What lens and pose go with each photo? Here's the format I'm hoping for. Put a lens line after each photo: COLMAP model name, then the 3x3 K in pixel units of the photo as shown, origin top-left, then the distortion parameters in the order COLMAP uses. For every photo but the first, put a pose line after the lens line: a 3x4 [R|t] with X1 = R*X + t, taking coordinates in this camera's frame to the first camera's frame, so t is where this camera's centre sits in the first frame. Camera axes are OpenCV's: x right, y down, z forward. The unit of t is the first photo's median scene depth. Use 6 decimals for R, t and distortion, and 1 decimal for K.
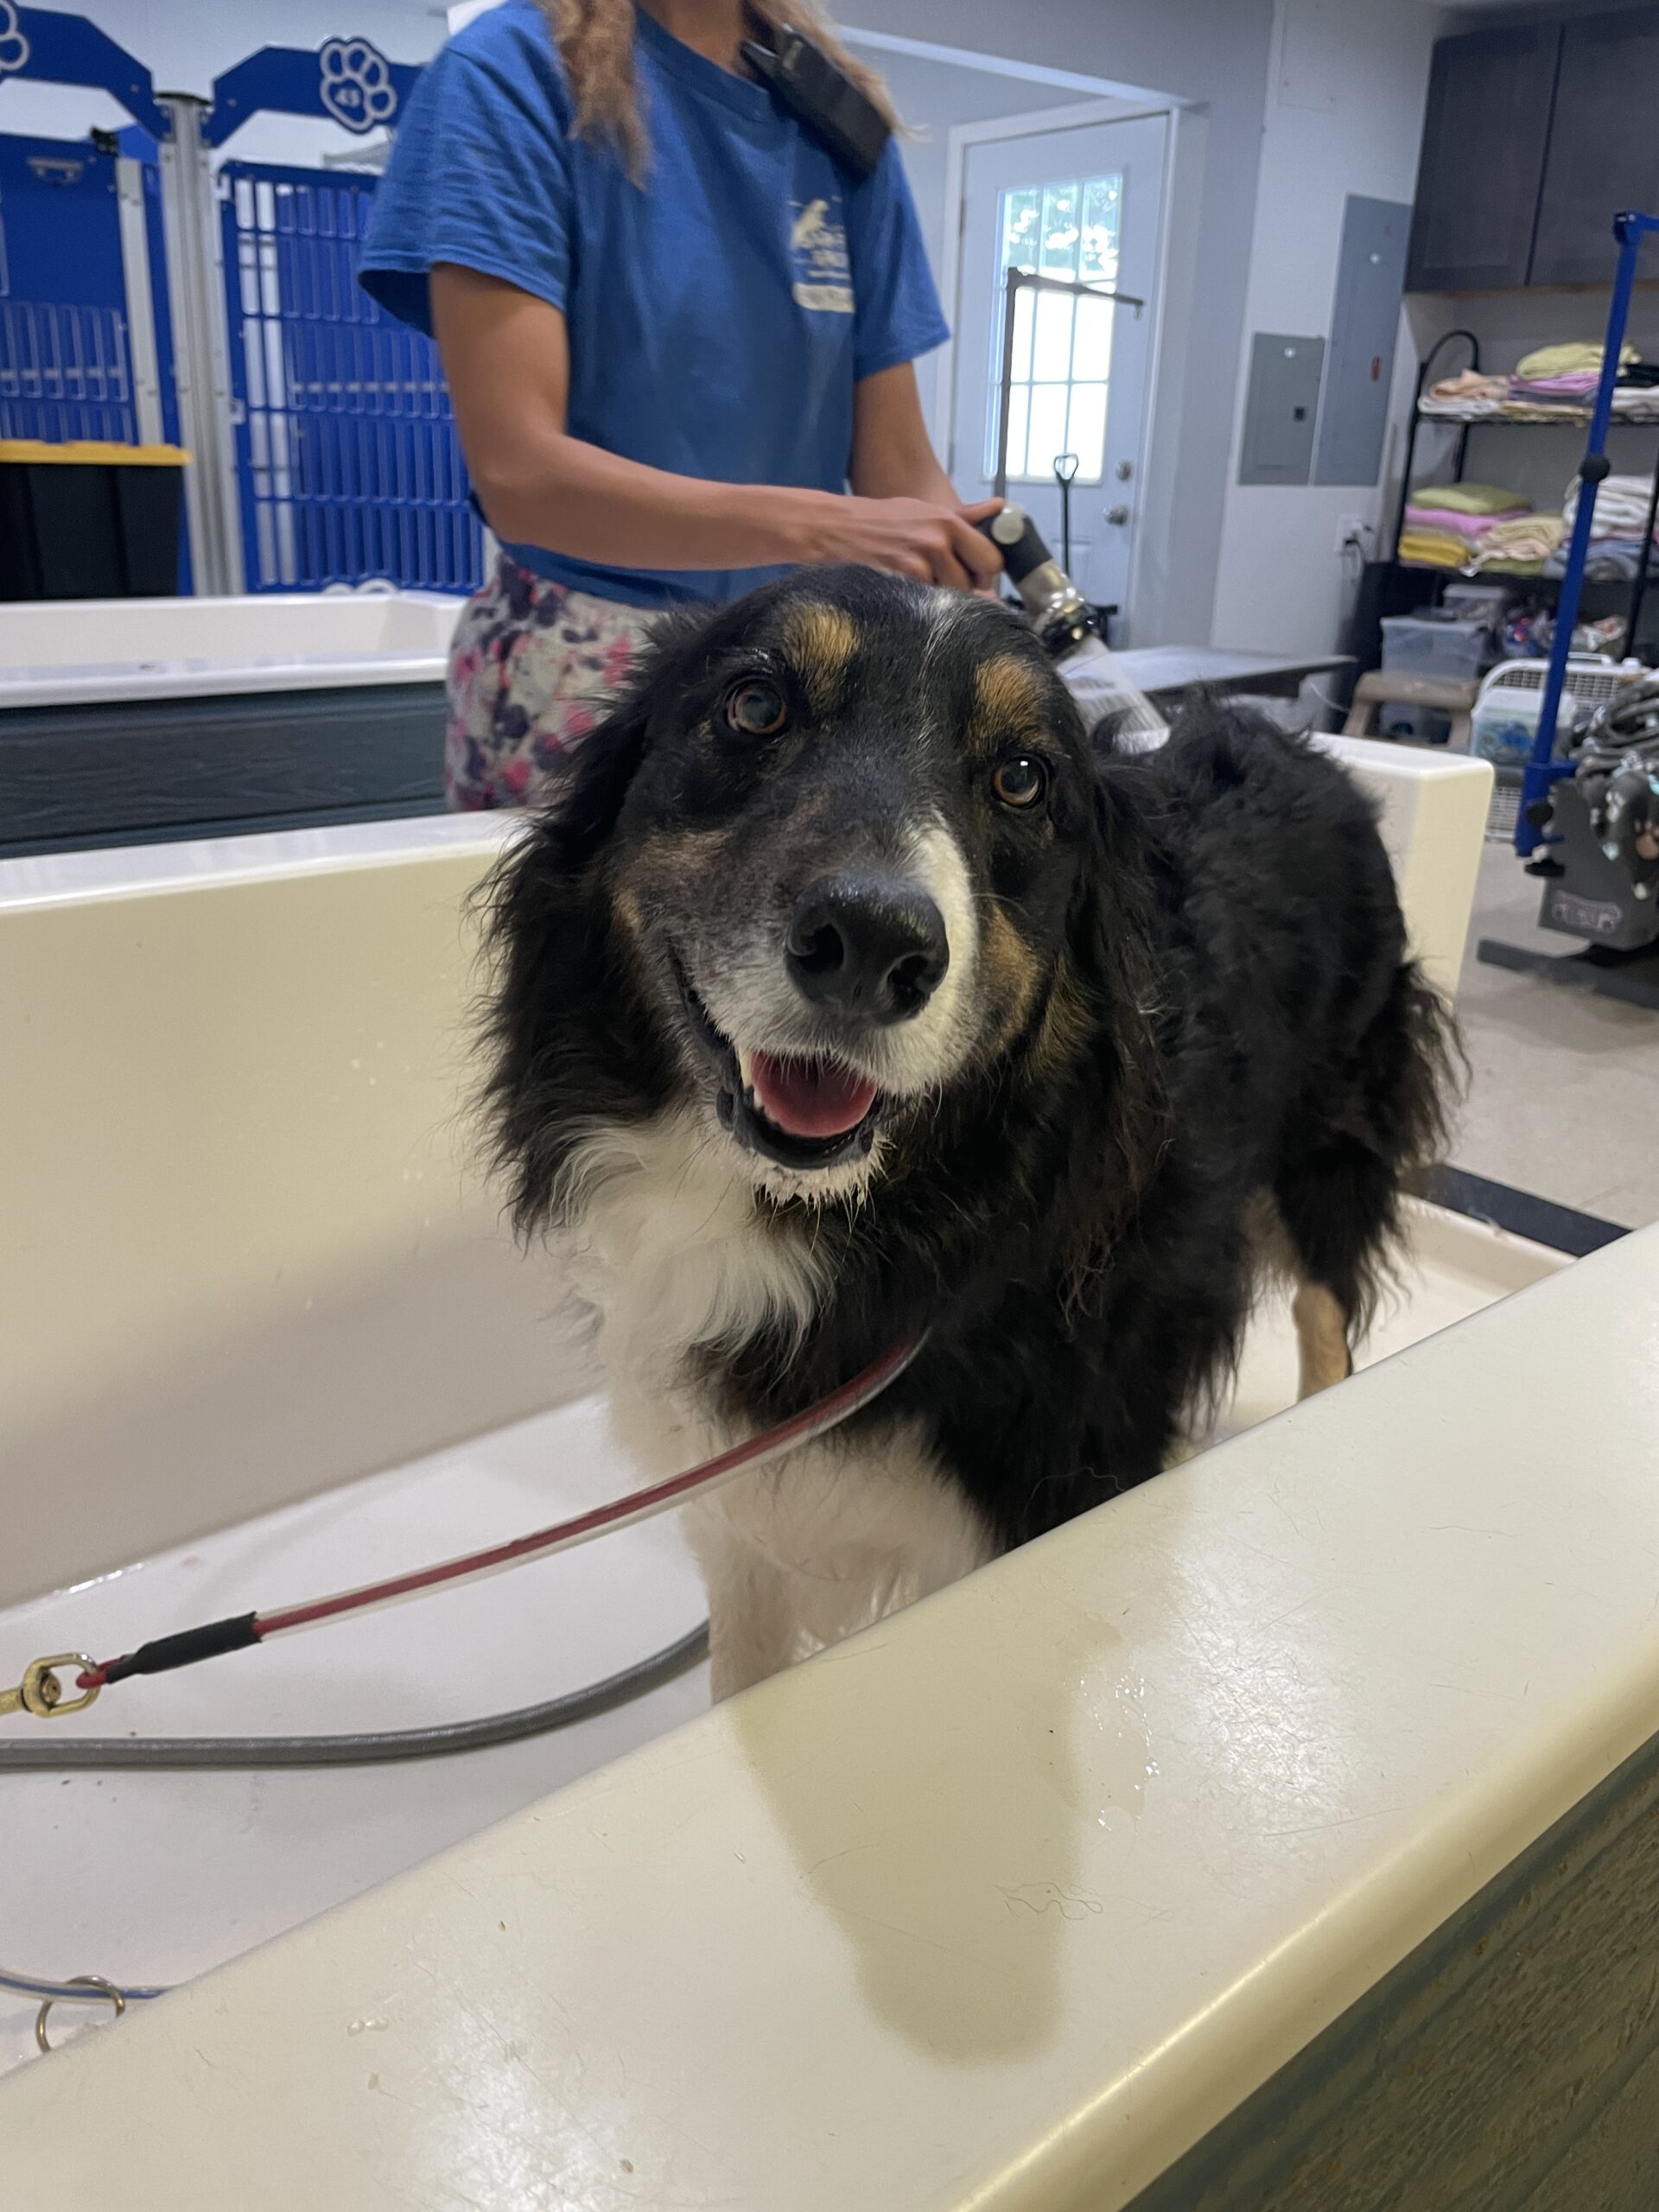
lens RADIAL K [[1715.7, 0, 829.5], [0, 1715.7, 1106.0], [0, 0, 1]] dist [0.000797, -0.002522]
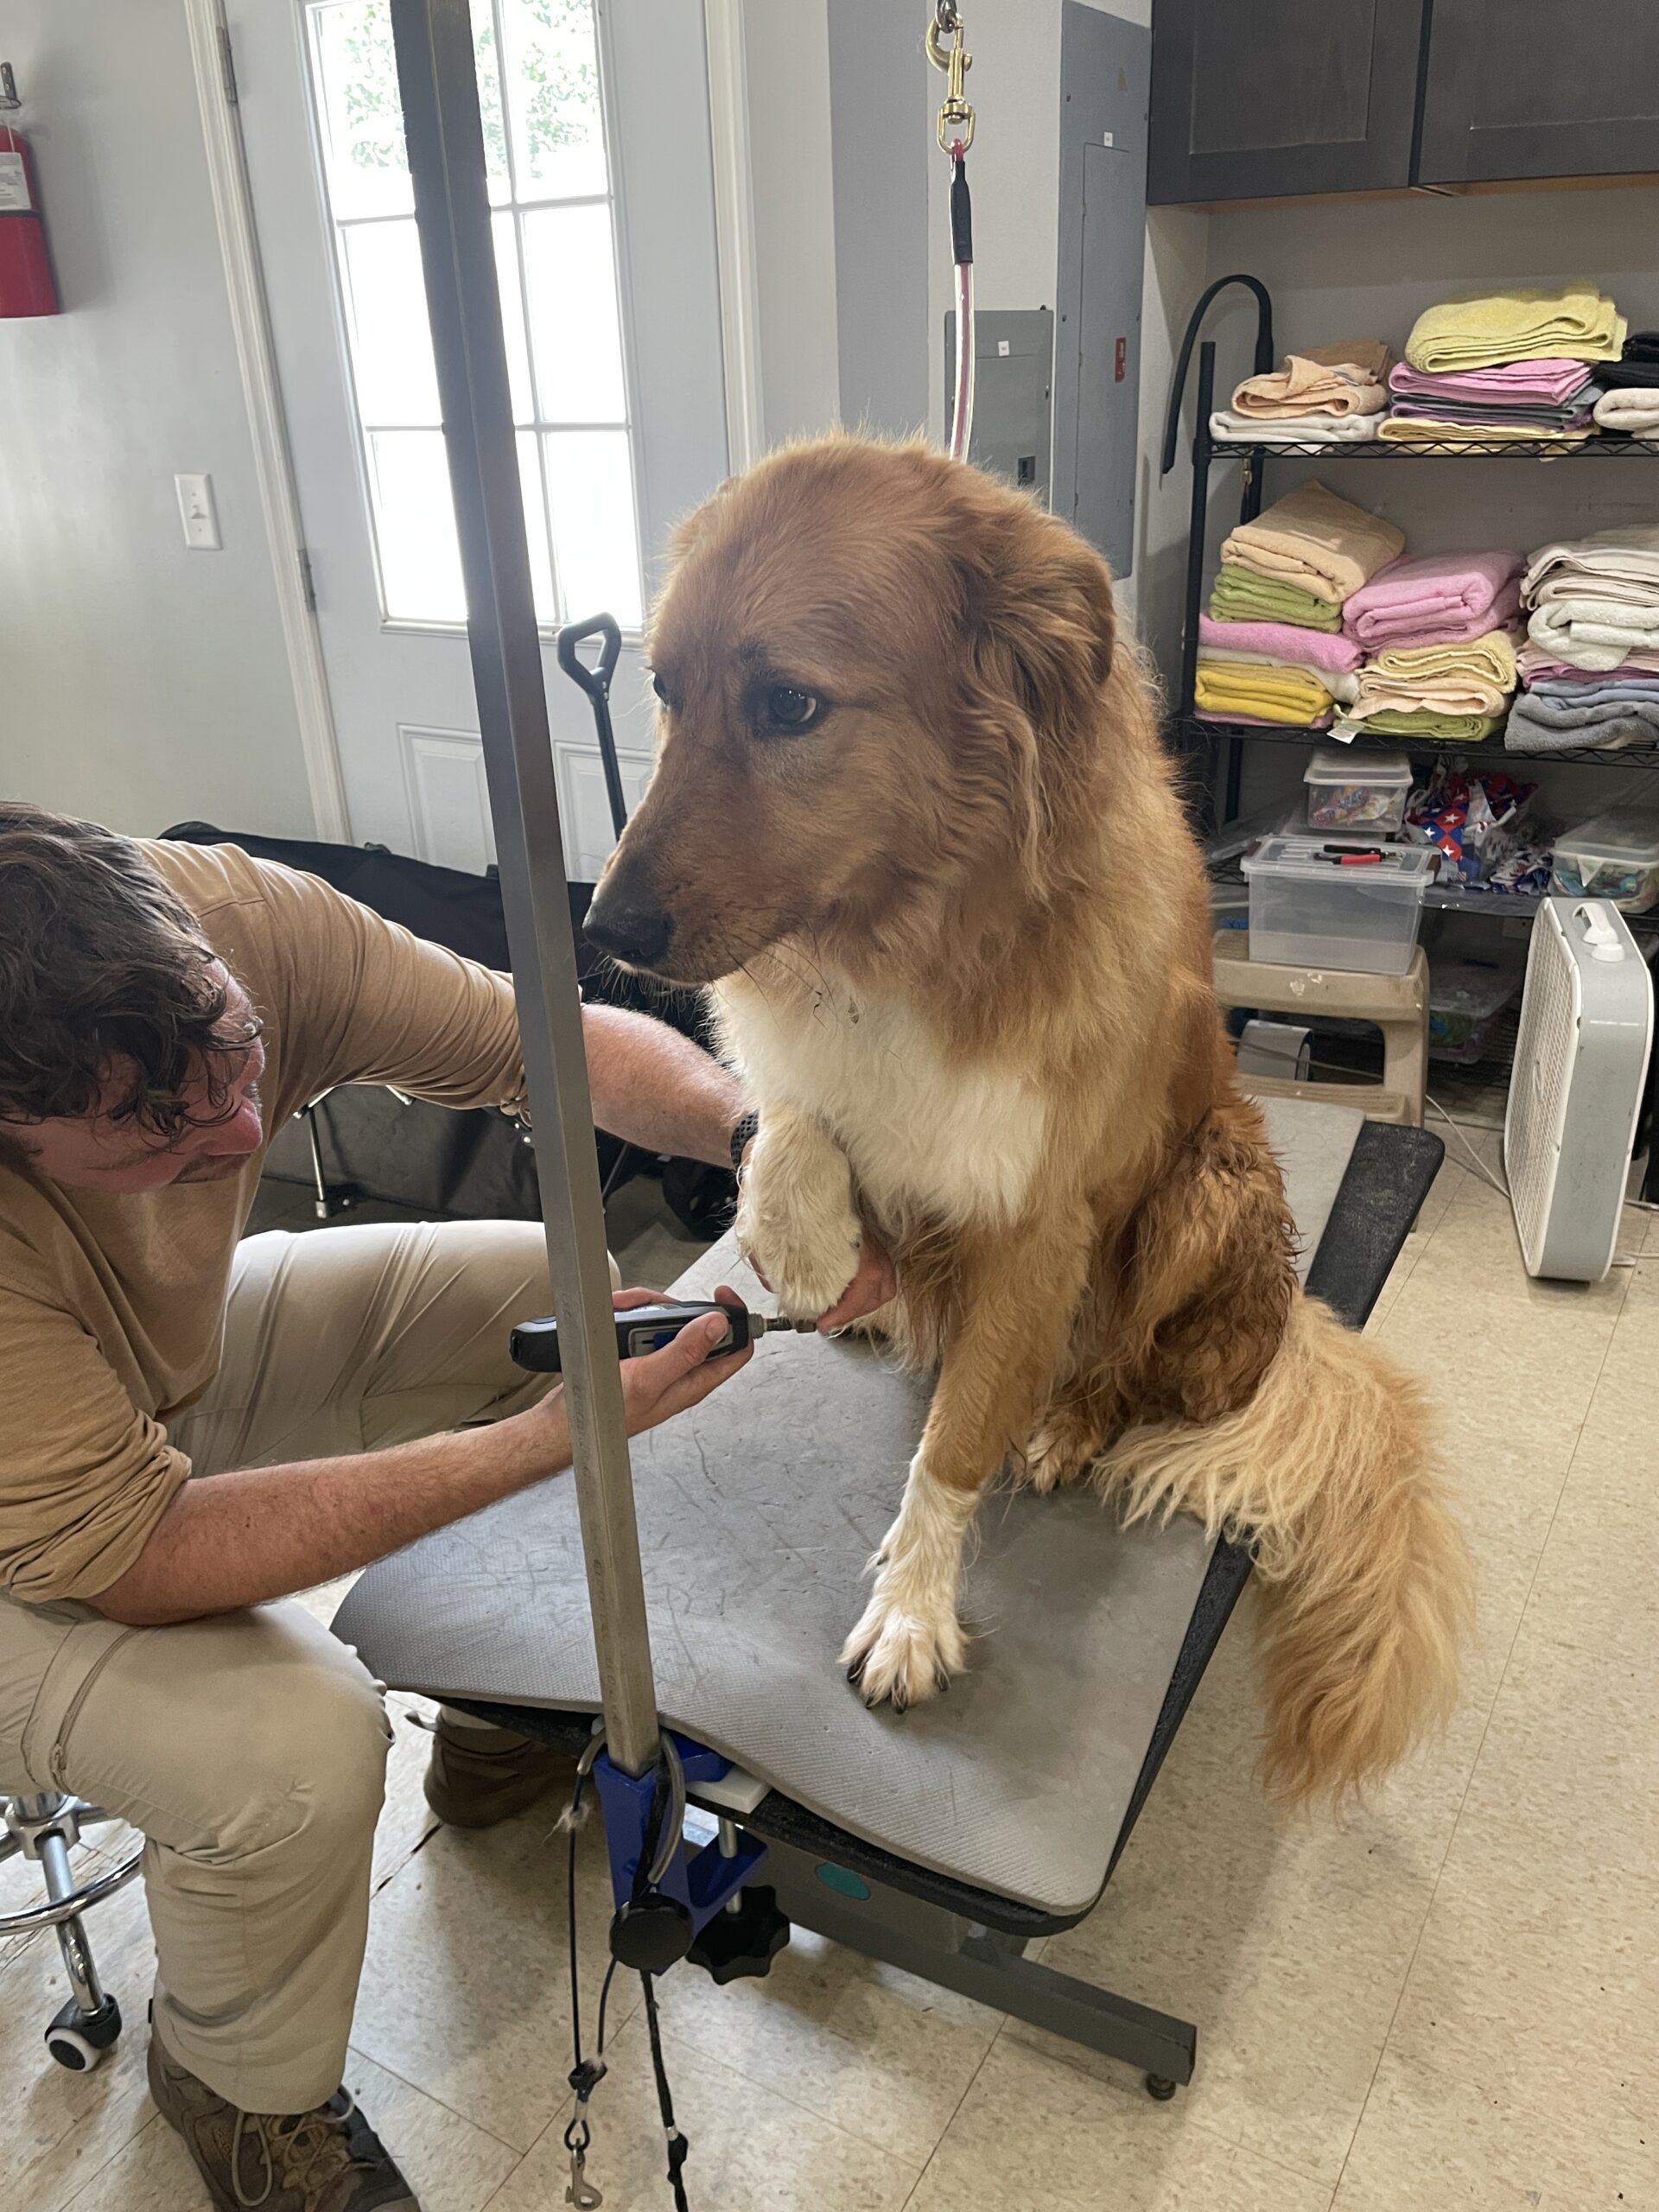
lens RADIAL K [[1715.7, 0, 829.5], [0, 1715.7, 1106.0], [0, 0, 1]] dist [0.000797, -0.002522]
pose [[0.940848, -0.180394, 0.286814, 0.049629], [0.169287, 0.983533, 0.063282, -0.263055], [-0.293507, -0.010985, 0.955894, 0.544031]]
